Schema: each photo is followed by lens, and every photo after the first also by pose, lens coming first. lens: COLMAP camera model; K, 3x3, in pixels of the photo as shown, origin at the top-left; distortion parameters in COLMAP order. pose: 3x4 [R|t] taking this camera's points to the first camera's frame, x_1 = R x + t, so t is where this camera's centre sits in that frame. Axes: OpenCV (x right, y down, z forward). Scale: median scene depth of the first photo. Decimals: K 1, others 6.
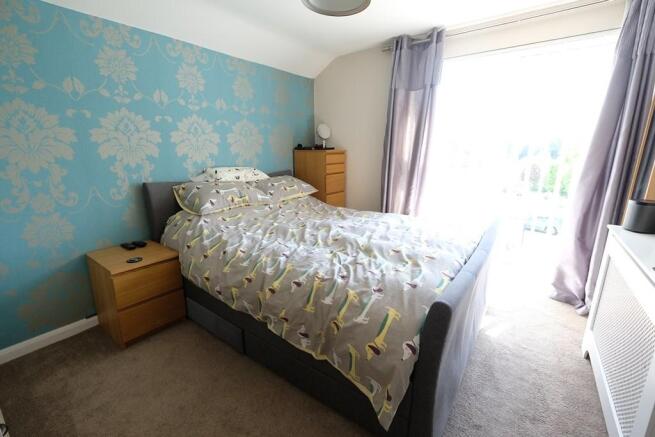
lens RADIAL K [[286.7, 0, 330.2], [0, 286.7, 216.4], [0, 0, 1]] dist [-0.001870, 0.000061]
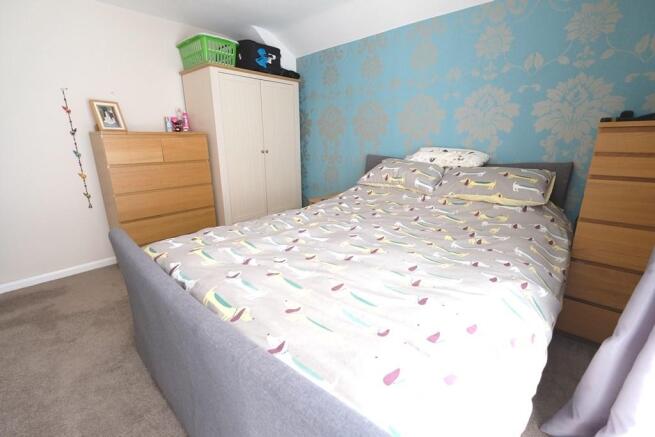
lens RADIAL K [[286.7, 0, 331.0], [0, 286.7, 219.7], [0, 0, 1]] dist [-0.001870, 0.000061]
pose [[-0.087281, 0.307147, -0.947651, 0.486623], [-0.199877, 0.926537, 0.318713, -0.144954], [0.975926, 0.217231, -0.019478, 0.591195]]
